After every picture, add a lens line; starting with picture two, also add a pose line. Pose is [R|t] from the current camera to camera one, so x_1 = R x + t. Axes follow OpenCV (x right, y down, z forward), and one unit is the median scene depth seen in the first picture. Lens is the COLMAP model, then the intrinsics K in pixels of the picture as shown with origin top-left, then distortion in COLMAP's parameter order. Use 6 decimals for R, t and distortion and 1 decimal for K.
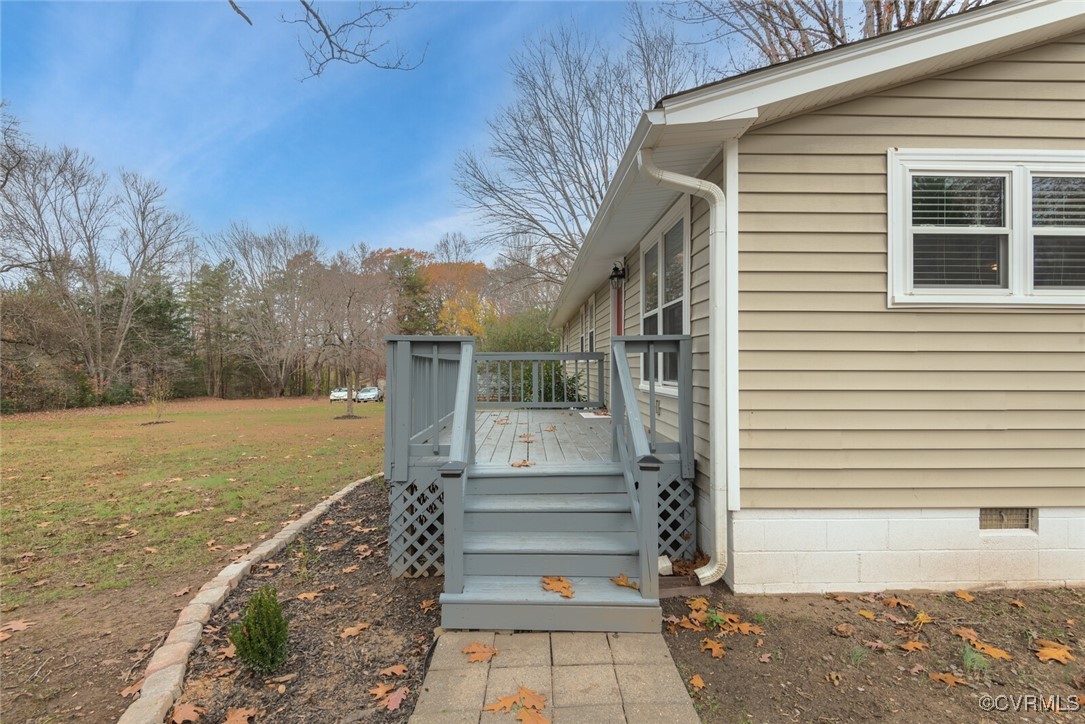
lens RADIAL K [[501.2, 0, 546.6], [0, 501.2, 361.5], [0, 0, 1]] dist [0.000675, -0.000601]
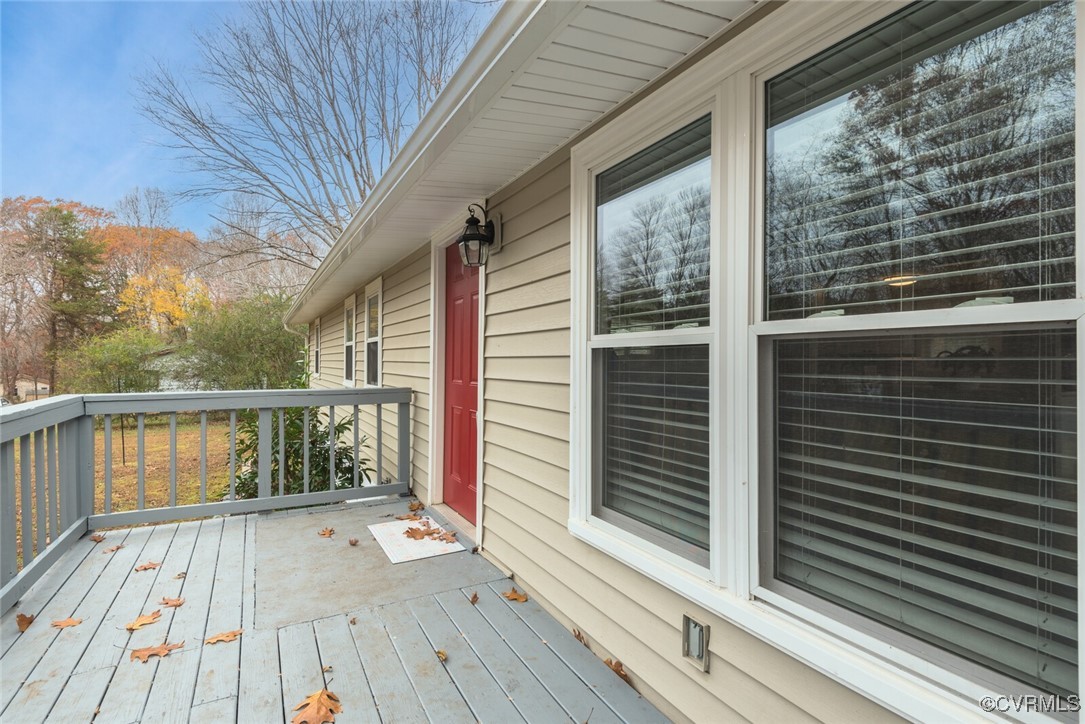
lens RADIAL K [[521.4, 0, 523.6], [0, 521.4, 356.2], [0, 0, 1]] dist [0.001865, -0.000159]
pose [[0.905334, 0.008107, 0.424623, -0.002785], [-0.008336, 0.999964, -0.001317, -0.013011], [-0.424618, -0.002347, 0.905370, 0.111998]]
